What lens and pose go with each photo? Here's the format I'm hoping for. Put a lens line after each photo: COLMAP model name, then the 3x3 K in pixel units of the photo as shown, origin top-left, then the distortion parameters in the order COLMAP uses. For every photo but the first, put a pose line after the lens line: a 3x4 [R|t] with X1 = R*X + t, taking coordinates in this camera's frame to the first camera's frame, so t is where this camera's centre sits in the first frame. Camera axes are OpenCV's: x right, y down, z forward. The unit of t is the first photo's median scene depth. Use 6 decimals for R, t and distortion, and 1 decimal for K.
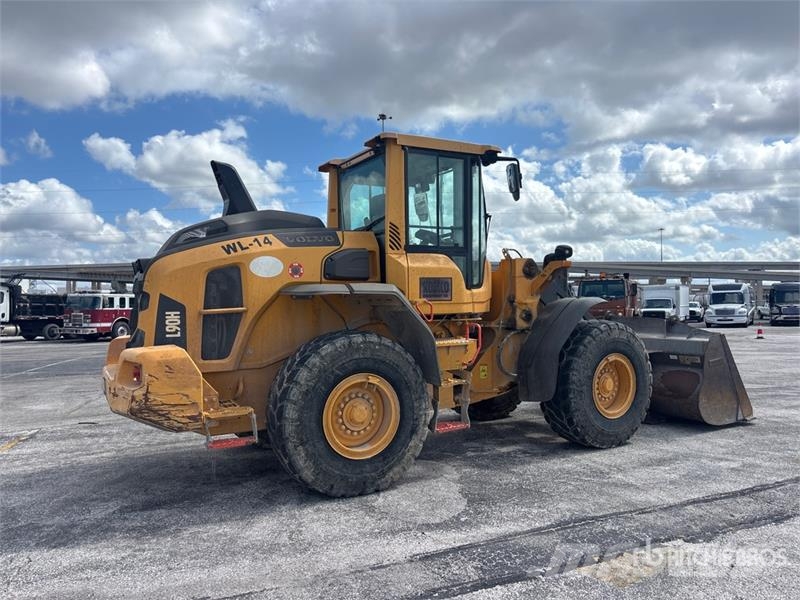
lens RADIAL K [[607.4, 0, 404.9], [0, 607.4, 302.9], [0, 0, 1]] dist [0.045128, -0.047597]
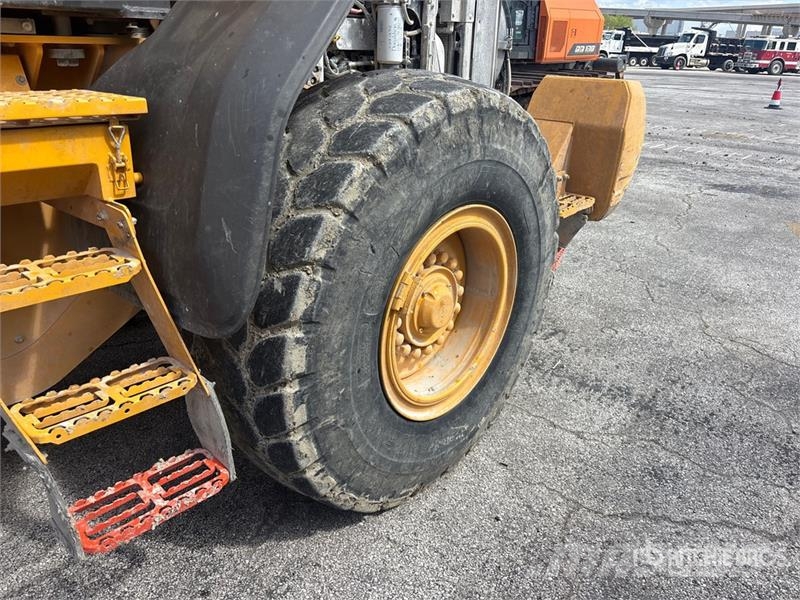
lens RADIAL K [[607.4, 0, 403.7], [0, 607.4, 302.3], [0, 0, 1]] dist [0.045128, -0.047597]
pose [[0.571576, 0.348571, -0.742832, 1.257494], [-0.038908, 0.915781, 0.399790, 0.040630], [0.819626, -0.199608, 0.537000, -2.508440]]
